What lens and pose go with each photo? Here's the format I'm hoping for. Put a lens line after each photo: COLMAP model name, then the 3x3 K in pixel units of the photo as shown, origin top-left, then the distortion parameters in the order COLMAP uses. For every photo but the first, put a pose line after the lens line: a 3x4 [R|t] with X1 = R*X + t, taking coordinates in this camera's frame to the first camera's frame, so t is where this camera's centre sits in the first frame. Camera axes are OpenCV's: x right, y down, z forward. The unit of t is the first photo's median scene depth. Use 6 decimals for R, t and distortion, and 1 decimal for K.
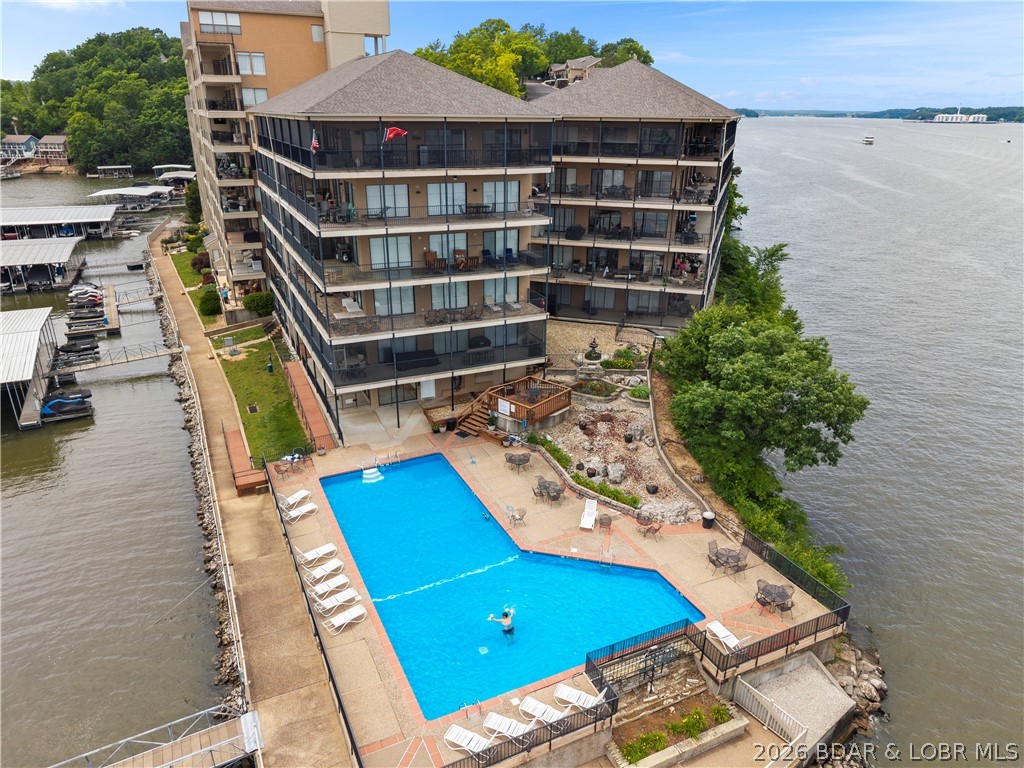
lens RADIAL K [[682.4, 0, 522.3], [0, 682.4, 380.4], [0, 0, 1]] dist [0.041037, -0.040969]
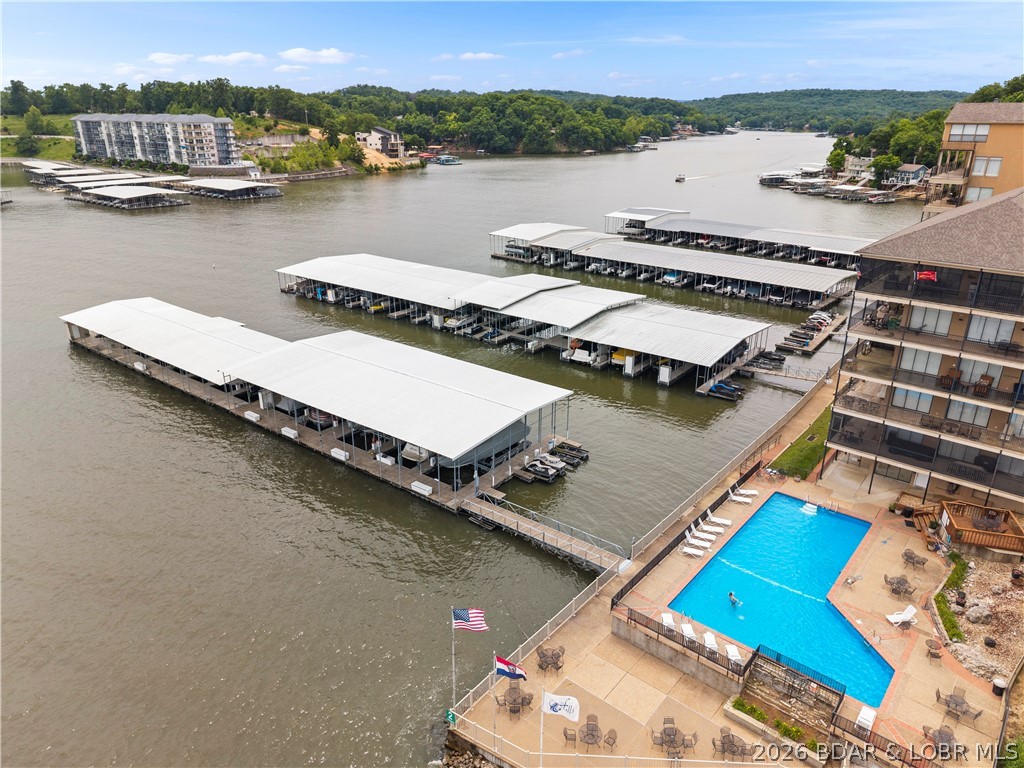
lens RADIAL K [[682.4, 0, 522.3], [0, 682.4, 380.4], [0, 0, 1]] dist [0.041037, -0.040969]
pose [[0.417506, 0.322941, -0.849351, 0.554517], [-0.340098, 0.922312, 0.183504, -0.136505], [0.842628, 0.212249, 0.494903, -0.182756]]
